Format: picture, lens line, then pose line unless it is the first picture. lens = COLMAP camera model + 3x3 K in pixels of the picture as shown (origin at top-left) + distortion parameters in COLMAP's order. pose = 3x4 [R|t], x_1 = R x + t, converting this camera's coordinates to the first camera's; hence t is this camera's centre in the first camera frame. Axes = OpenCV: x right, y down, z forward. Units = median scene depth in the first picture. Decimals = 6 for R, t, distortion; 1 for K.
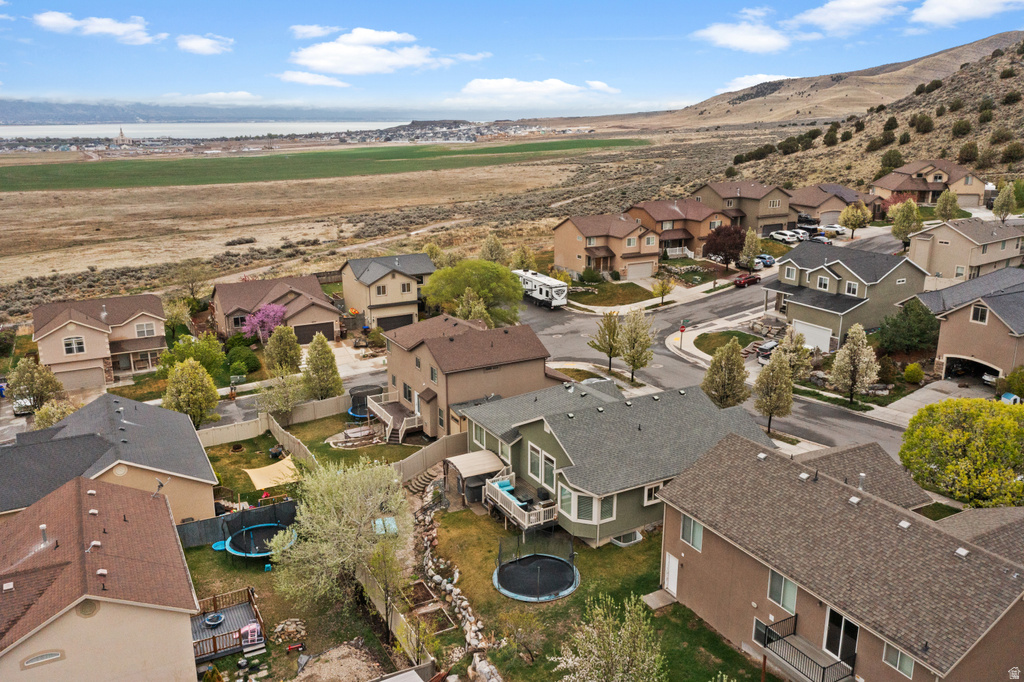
lens RADIAL K [[815.5, 0, 513.1], [0, 815.5, 336.7], [0, 0, 1]] dist [0.001915, 0.007103]
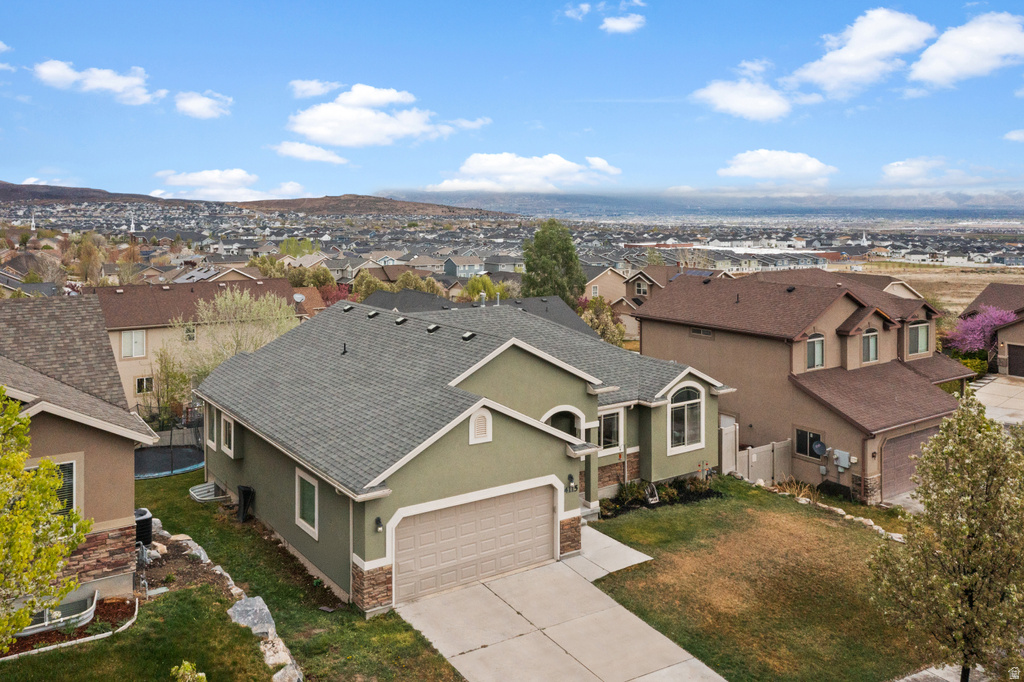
lens RADIAL K [[851.2, 0, 512.0], [0, 851.2, 206.9], [0, 0, 1]] dist [0.004401, 0.002054]
pose [[0.102869, -0.000512, -0.994695, 0.323384], [-0.259997, 0.965221, -0.027386, 0.002573], [0.960114, 0.261435, 0.099158, 0.455382]]
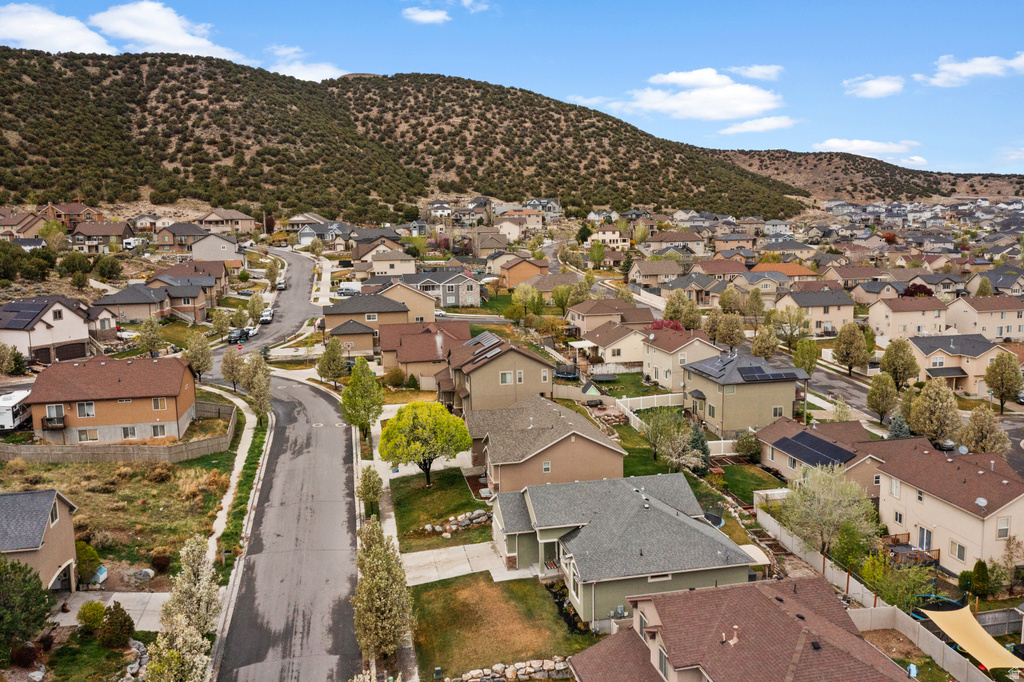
lens RADIAL K [[815.5, 0, 513.1], [0, 815.5, 336.7], [0, 0, 1]] dist [0.001915, 0.007103]
pose [[-0.955824, -0.021797, 0.293131, -0.034374], [0.096124, 0.919238, 0.381787, -0.261839], [-0.277779, 0.393098, -0.876535, 0.911370]]
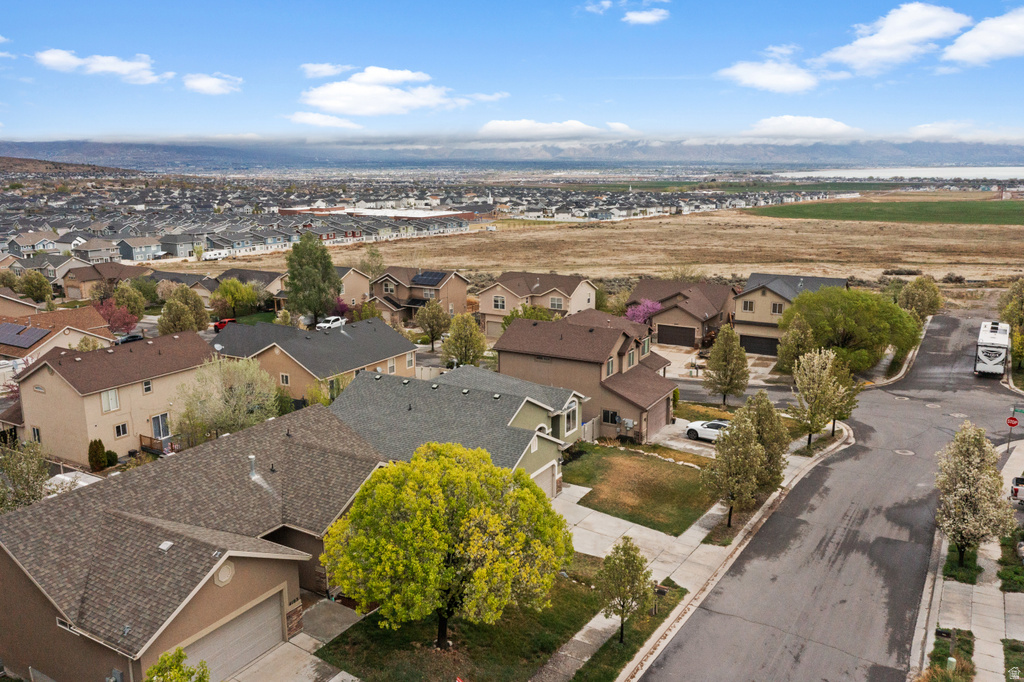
lens RADIAL K [[817.5, 0, 515.0], [0, 817.5, 326.1], [0, 0, 1]] dist [0.001792, 0.003464]
pose [[0.514652, 0.170022, -0.840372, 0.445613], [-0.221307, 0.973271, 0.061379, -0.029958], [0.828346, 0.154392, 0.538523, 0.254039]]
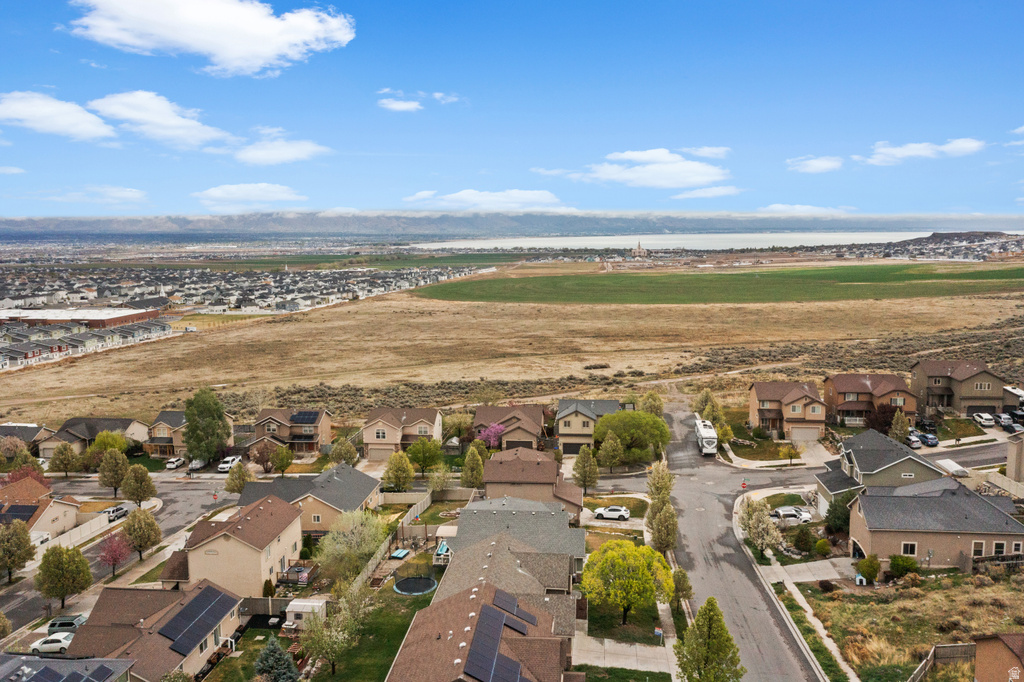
lens RADIAL K [[815.5, 0, 513.1], [0, 815.5, 336.7], [0, 0, 1]] dist [0.001915, 0.007103]
pose [[0.824760, 0.068356, -0.561337, 0.503461], [-0.140628, 0.986275, -0.086520, -0.064295], [0.547718, 0.150298, 0.823052, -0.231357]]
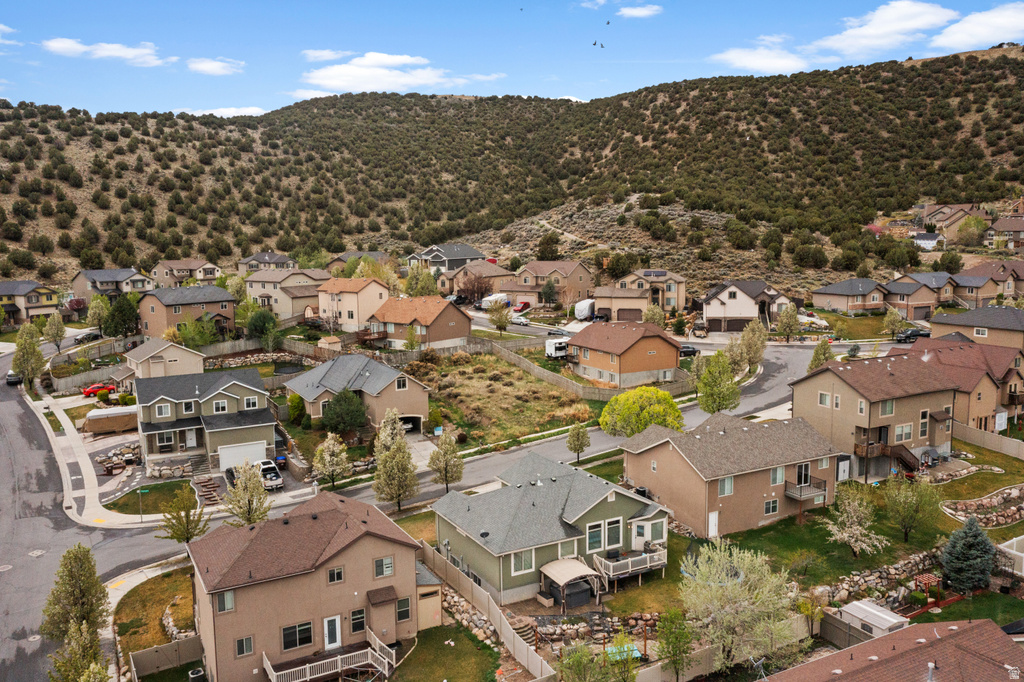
lens RADIAL K [[815.5, 0, 513.1], [0, 815.5, 336.7], [0, 0, 1]] dist [0.001915, 0.007103]
pose [[0.008568, -0.126117, 0.991978, -0.507919], [0.275334, 0.953967, 0.118906, -0.135964], [-0.961310, 0.272107, 0.042898, 0.449143]]
